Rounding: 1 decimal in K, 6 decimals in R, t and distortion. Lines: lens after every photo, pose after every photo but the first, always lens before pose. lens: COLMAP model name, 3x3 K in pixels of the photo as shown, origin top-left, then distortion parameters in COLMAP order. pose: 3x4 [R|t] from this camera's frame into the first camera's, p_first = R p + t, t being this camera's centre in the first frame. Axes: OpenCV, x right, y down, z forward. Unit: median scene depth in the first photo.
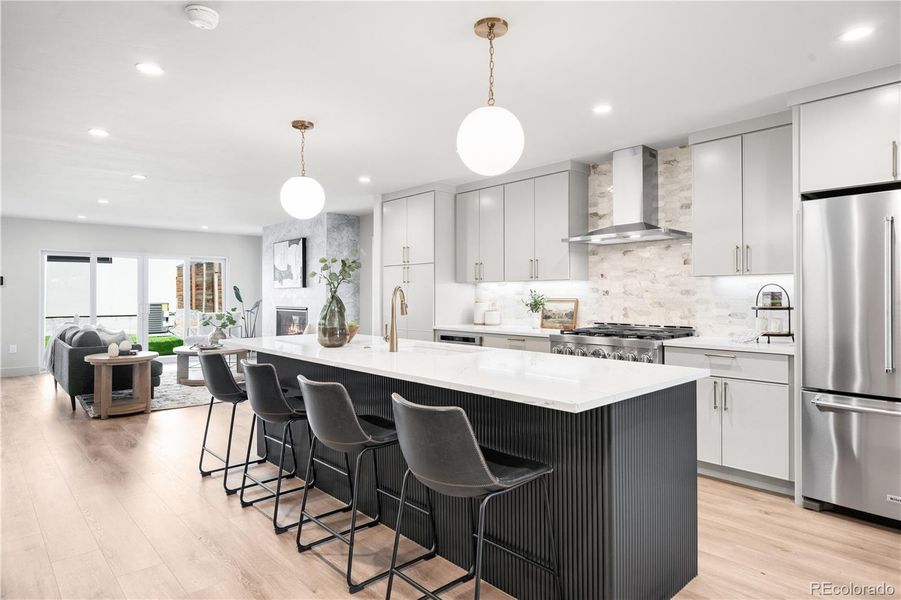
lens RADIAL K [[519.9, 0, 450.1], [0, 519.9, 290.1], [0, 0, 1]] dist [-0.003722, -0.000185]
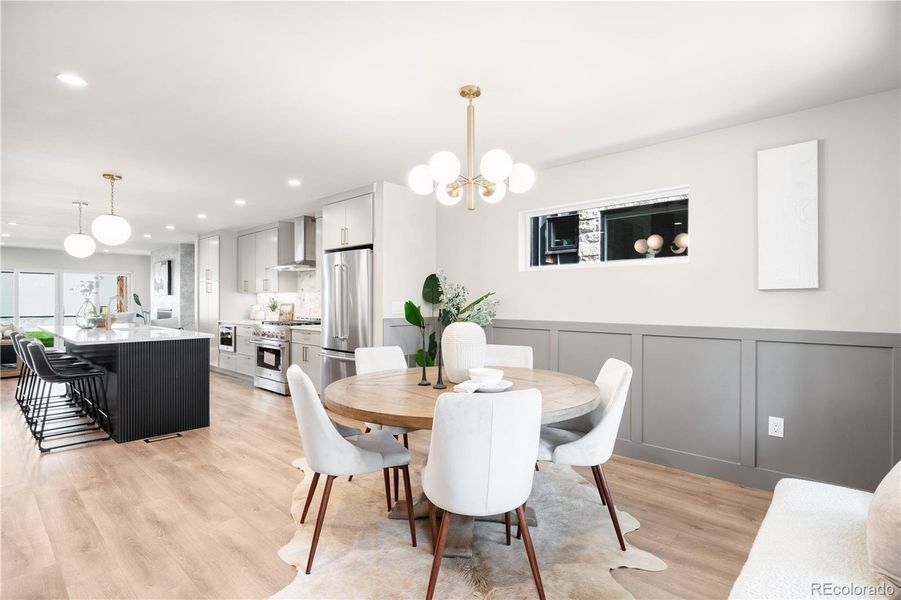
lens RADIAL K [[451.7, 0, 450.5], [0, 451.7, 300.0], [0, 0, 1]] dist [-0.001323, -0.000016]
pose [[0.996891, 0.000644, 0.078786, 0.672640], [-0.001367, 0.999957, 0.009132, -0.008177], [-0.078777, -0.009212, 0.996850, -0.503981]]
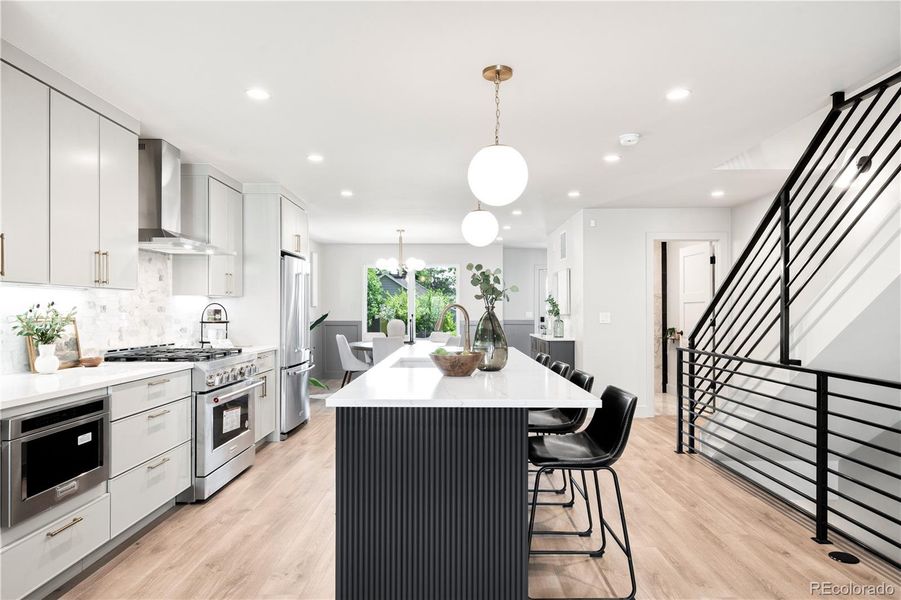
lens RADIAL K [[563.2, 0, 448.9], [0, 563.2, 305.2], [0, 0, 1]] dist [-0.000952, 0.000046]
pose [[-0.735761, 0.007258, 0.677202, -0.600979], [-0.007289, 0.999800, -0.018635, 0.011354], [-0.677202, -0.018647, -0.735561, 1.279572]]
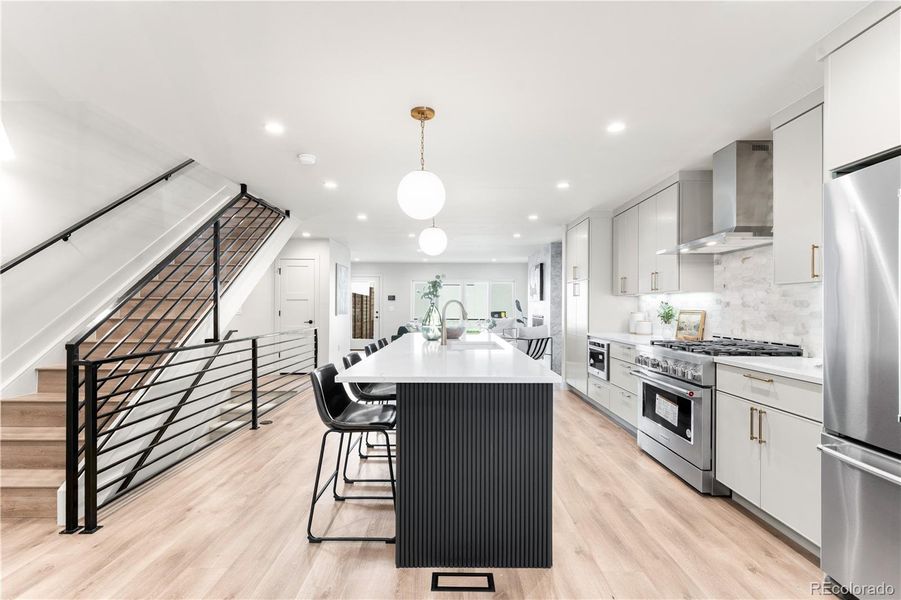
lens RADIAL K [[412.8, 0, 450.7], [0, 412.8, 305.9], [0, 0, 1]] dist [-0.001111, -0.000009]
pose [[0.739860, 0.001650, -0.672758, 0.440129], [0.002696, 0.999982, 0.005417, 0.002303], [0.672755, -0.005821, 0.739843, 0.121370]]
